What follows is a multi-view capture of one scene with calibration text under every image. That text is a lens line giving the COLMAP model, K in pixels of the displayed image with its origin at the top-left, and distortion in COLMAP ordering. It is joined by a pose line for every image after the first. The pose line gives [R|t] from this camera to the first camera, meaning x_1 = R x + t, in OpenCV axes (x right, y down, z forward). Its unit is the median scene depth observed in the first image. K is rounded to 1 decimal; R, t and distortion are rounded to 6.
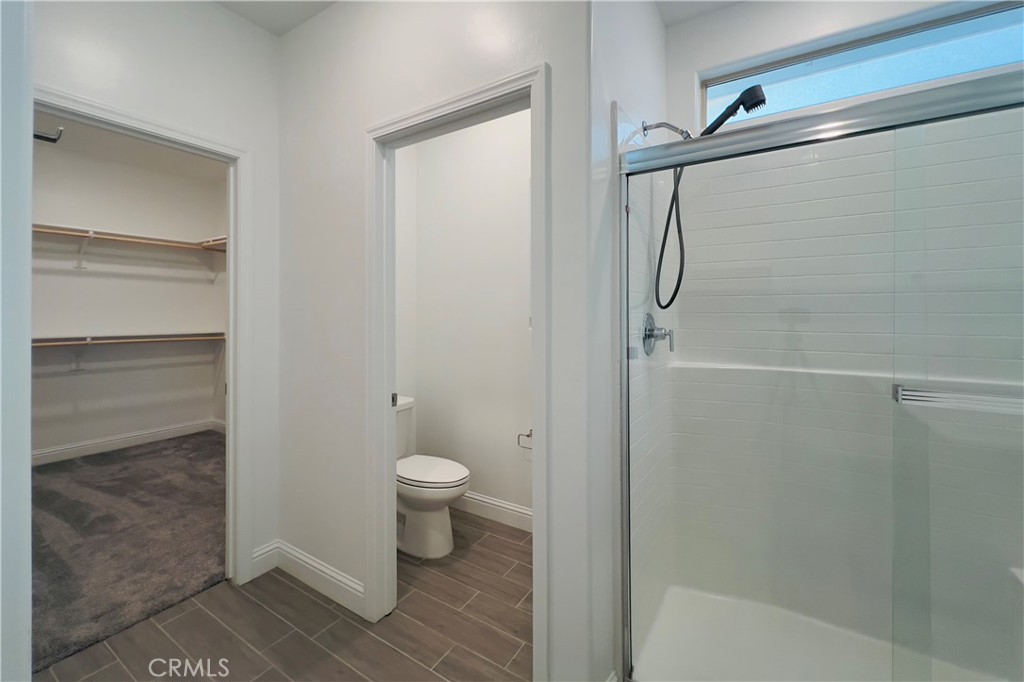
lens RADIAL K [[420.0, 0, 512.0], [0, 420.0, 309.8], [0, 0, 1]] dist [-0.000343, -0.000009]
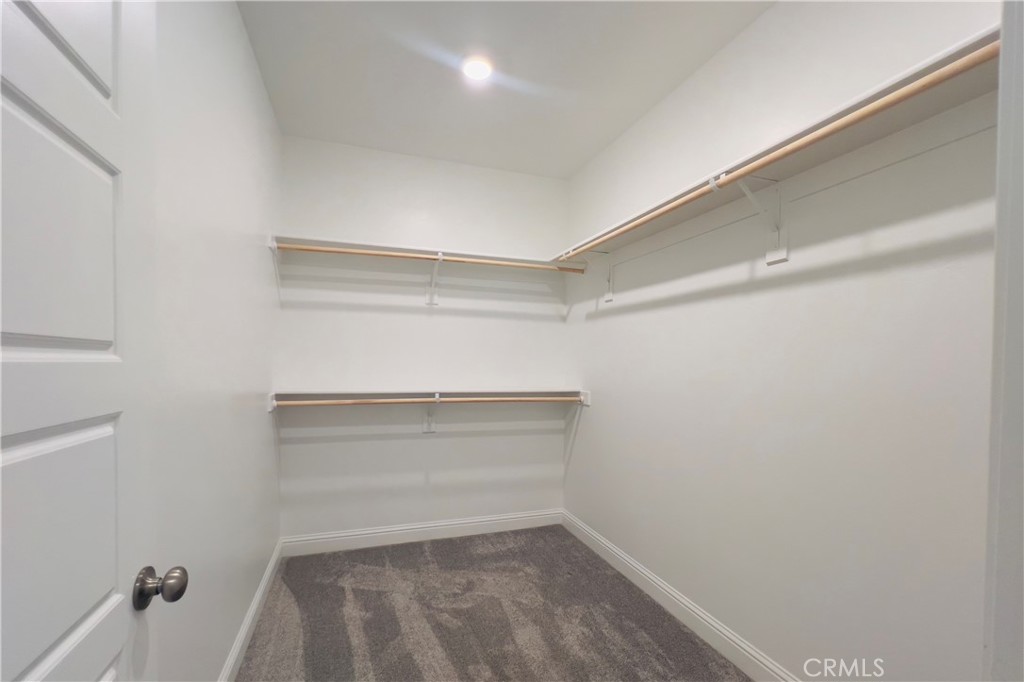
lens RADIAL K [[436.4, 0, 512.0], [0, 436.4, 341.0], [0, 0, 1]] dist [0.000460, 0.000013]
pose [[0.782638, -0.023572, -0.622030, -0.395813], [-0.006217, 0.998937, -0.045678, 0.006274], [0.622446, 0.039616, 0.781660, 0.449095]]
